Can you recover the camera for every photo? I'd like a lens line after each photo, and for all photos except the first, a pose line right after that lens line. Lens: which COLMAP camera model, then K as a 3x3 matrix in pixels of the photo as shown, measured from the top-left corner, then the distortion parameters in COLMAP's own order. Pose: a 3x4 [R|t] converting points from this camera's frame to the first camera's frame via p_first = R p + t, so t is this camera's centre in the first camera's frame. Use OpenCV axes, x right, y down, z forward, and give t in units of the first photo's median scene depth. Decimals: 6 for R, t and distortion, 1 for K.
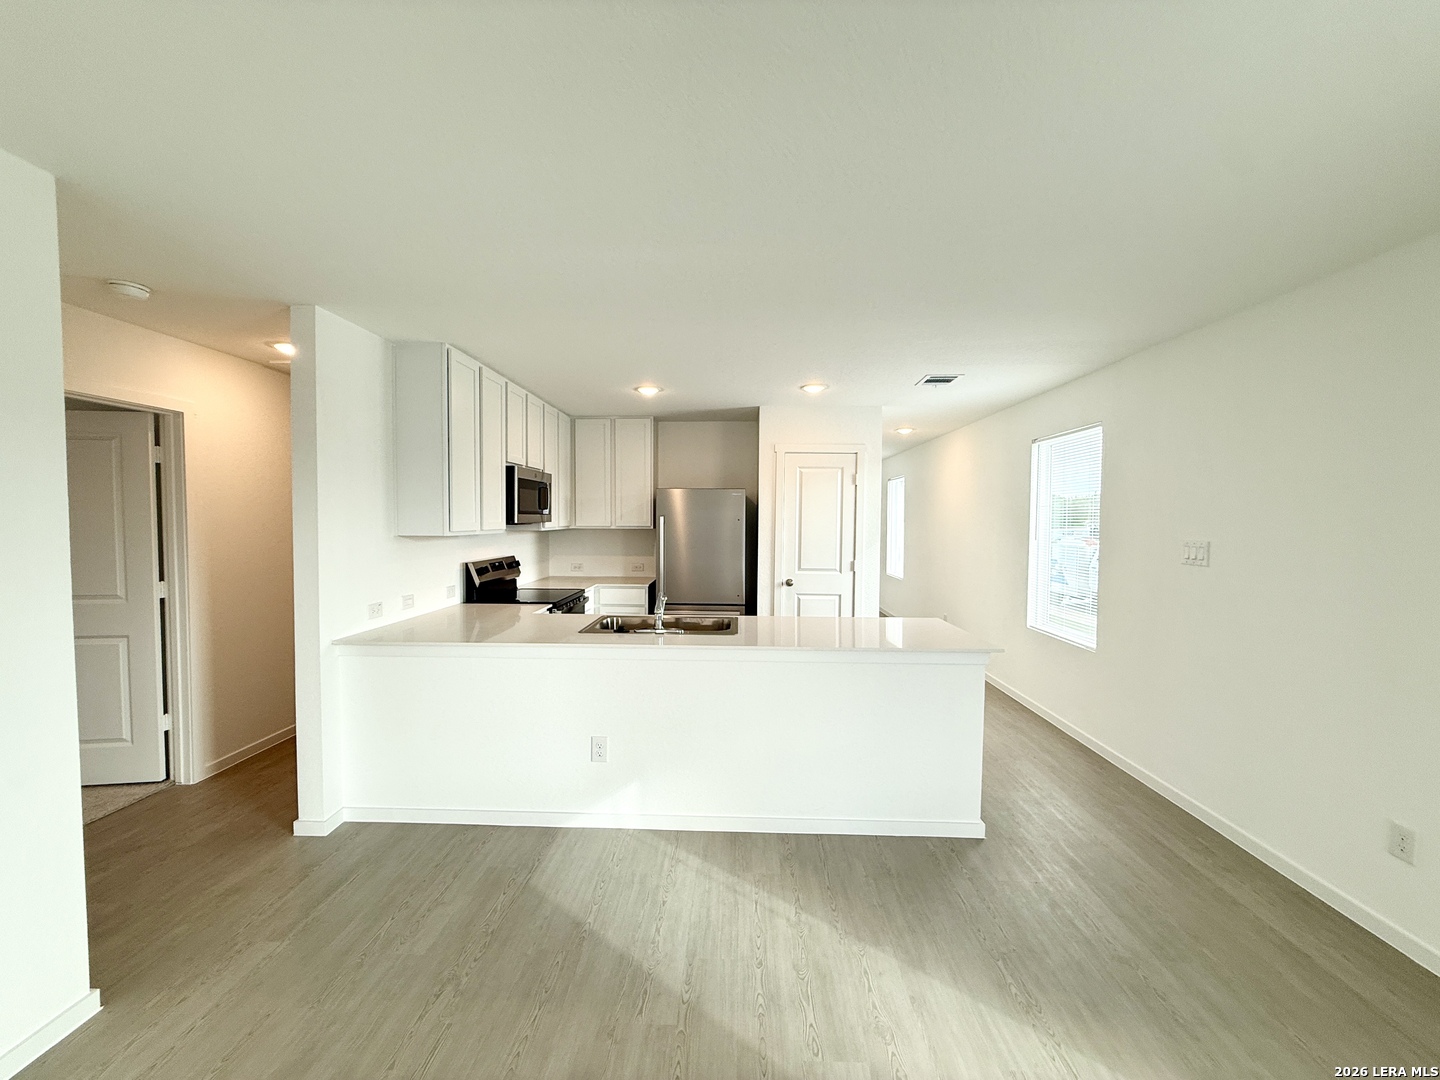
lens RADIAL K [[574.9, 0, 717.7], [0, 574.9, 540.9], [0, 0, 1]] dist [-0.000330, 0.000509]
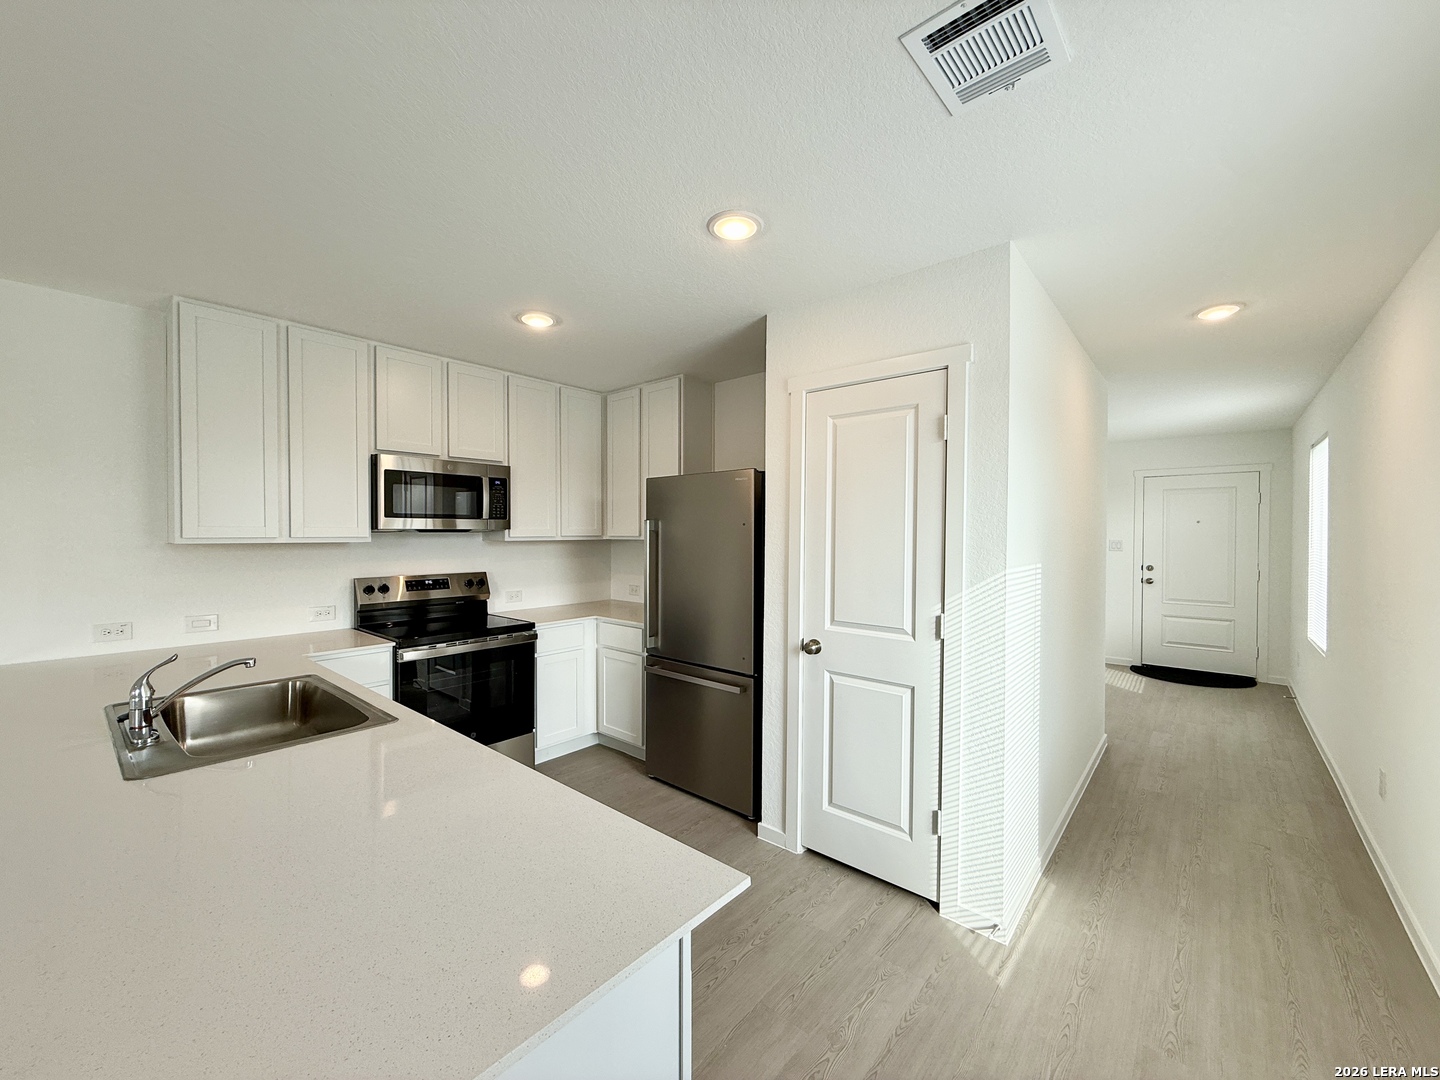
lens RADIAL K [[574.9, 0, 715.3], [0, 574.9, 541.0], [0, 0, 1]] dist [-0.000330, 0.000509]
pose [[0.781788, 0.007509, -0.623499, 0.374871], [-0.022511, 0.999616, -0.016187, -0.010328], [0.623138, 0.026690, 0.781657, 0.550376]]
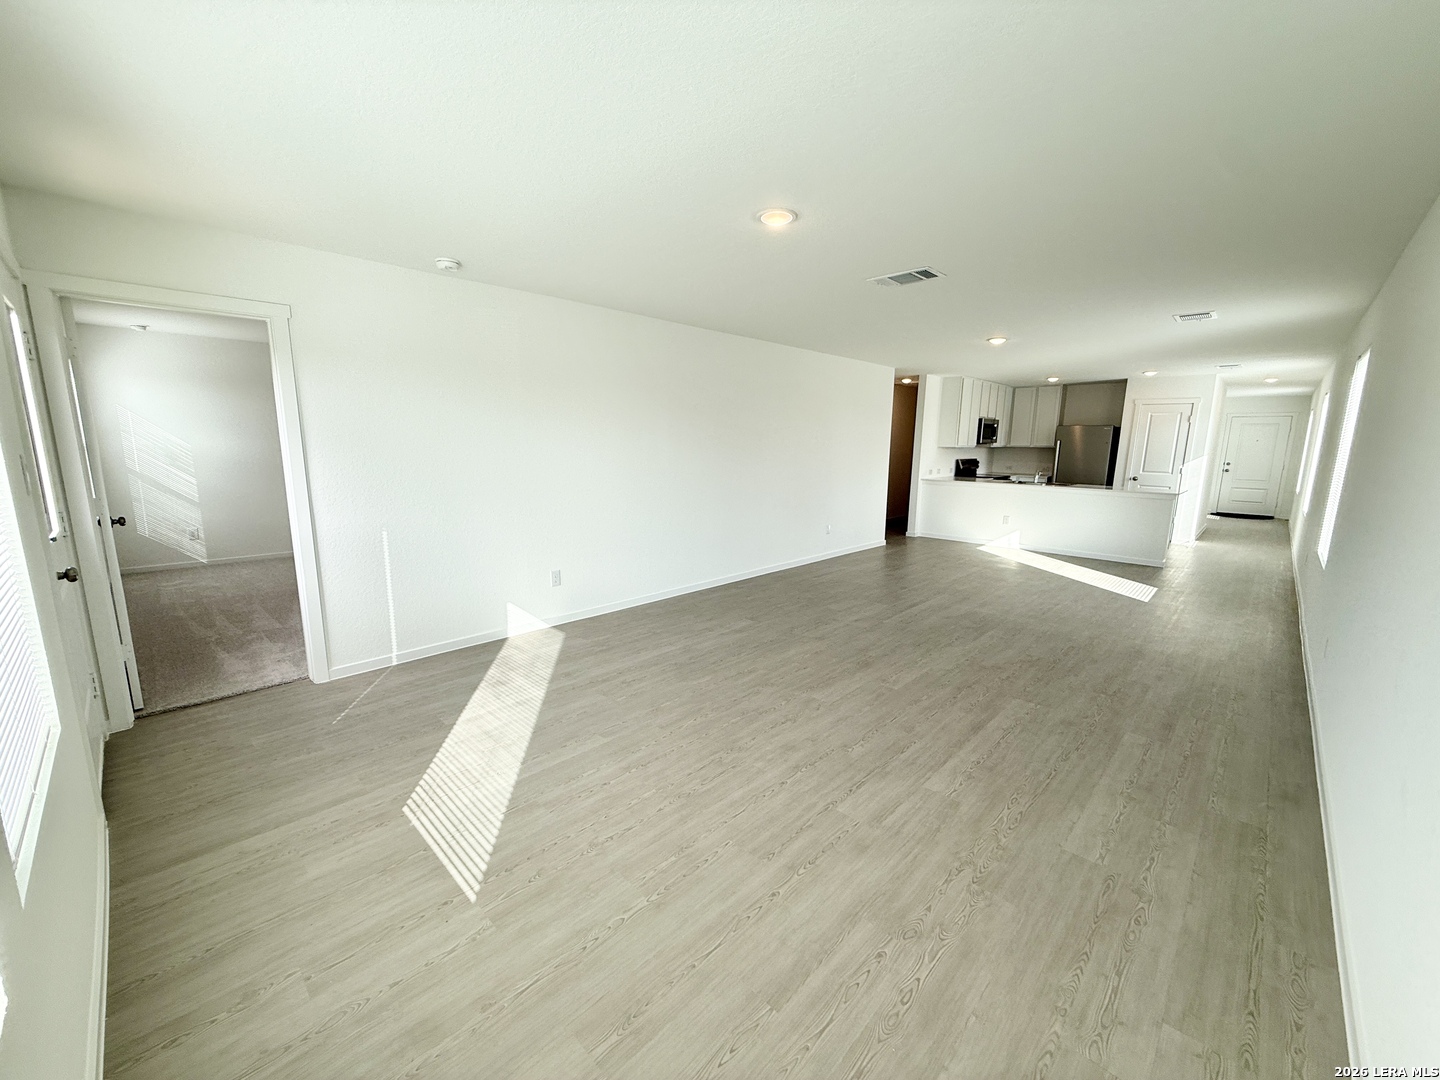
lens RADIAL K [[574.9, 0, 717.7], [0, 574.9, 542.4], [0, 0, 1]] dist [-0.000330, 0.000509]
pose [[0.747709, 0.121994, -0.652724, 0.347709], [-0.032968, 0.988587, 0.147001, 0.048876], [0.663207, -0.088395, 0.743197, -1.213623]]
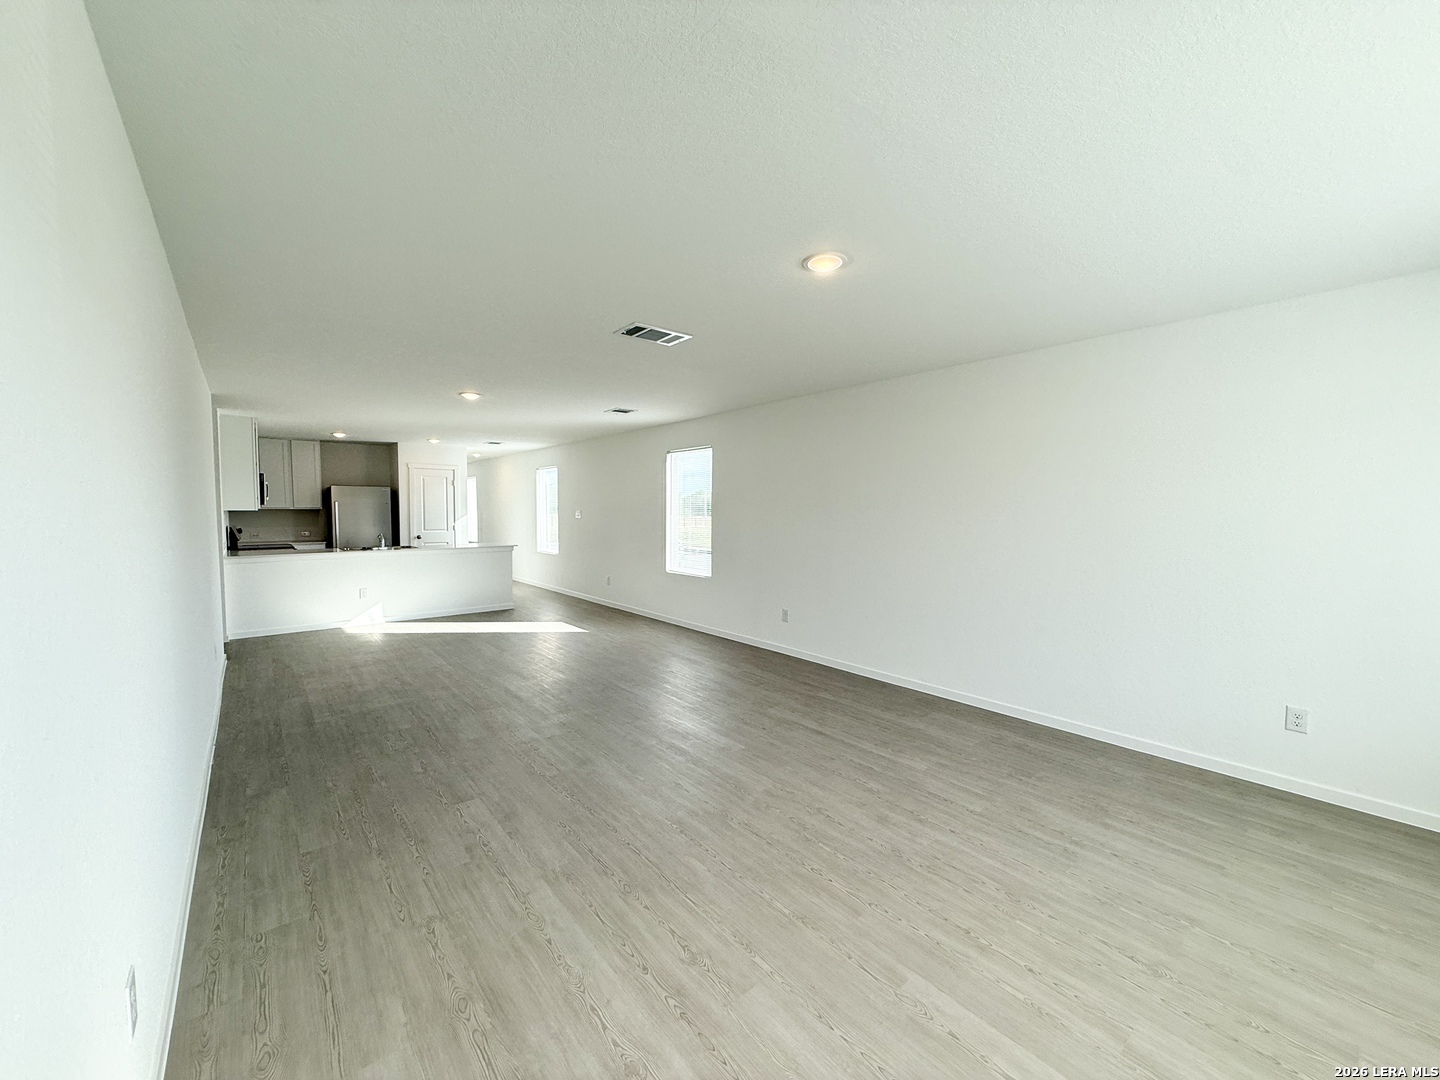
lens RADIAL K [[574.9, 0, 712.9], [0, 574.9, 540.2], [0, 0, 1]] dist [-0.000330, 0.000509]
pose [[0.745769, -0.038610, 0.665085, -0.414067], [0.023797, 0.999226, 0.031323, 0.046342], [-0.665779, -0.007533, 0.746111, -1.058626]]
